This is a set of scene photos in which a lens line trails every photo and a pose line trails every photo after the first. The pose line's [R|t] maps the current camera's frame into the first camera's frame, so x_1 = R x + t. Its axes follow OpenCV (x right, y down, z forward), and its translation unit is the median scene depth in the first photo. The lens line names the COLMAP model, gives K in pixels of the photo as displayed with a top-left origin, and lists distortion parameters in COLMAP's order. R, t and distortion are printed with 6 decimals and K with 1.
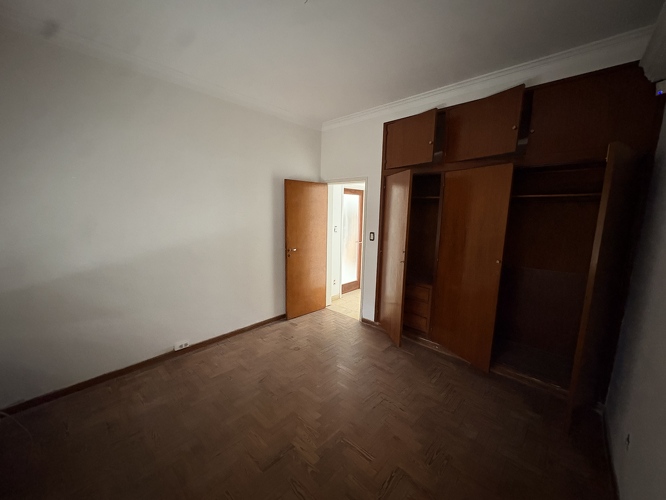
lens RADIAL K [[265.3, 0, 331.8], [0, 265.3, 250.1], [0, 0, 1]] dist [-0.000168, 0.000201]
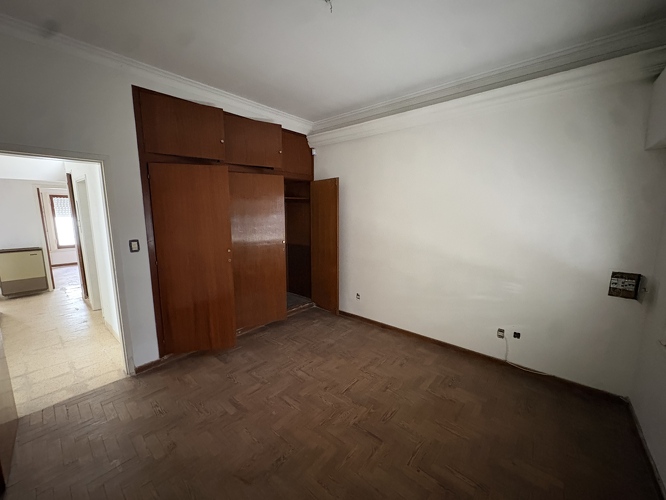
lens RADIAL K [[265.3, 0, 332.8], [0, 265.3, 249.7], [0, 0, 1]] dist [-0.000168, 0.000201]
pose [[-0.049552, -0.165516, 0.984961, -0.657988], [0.150100, 0.973739, 0.171182, -0.097043], [-0.987428, 0.156325, -0.023407, 0.601797]]
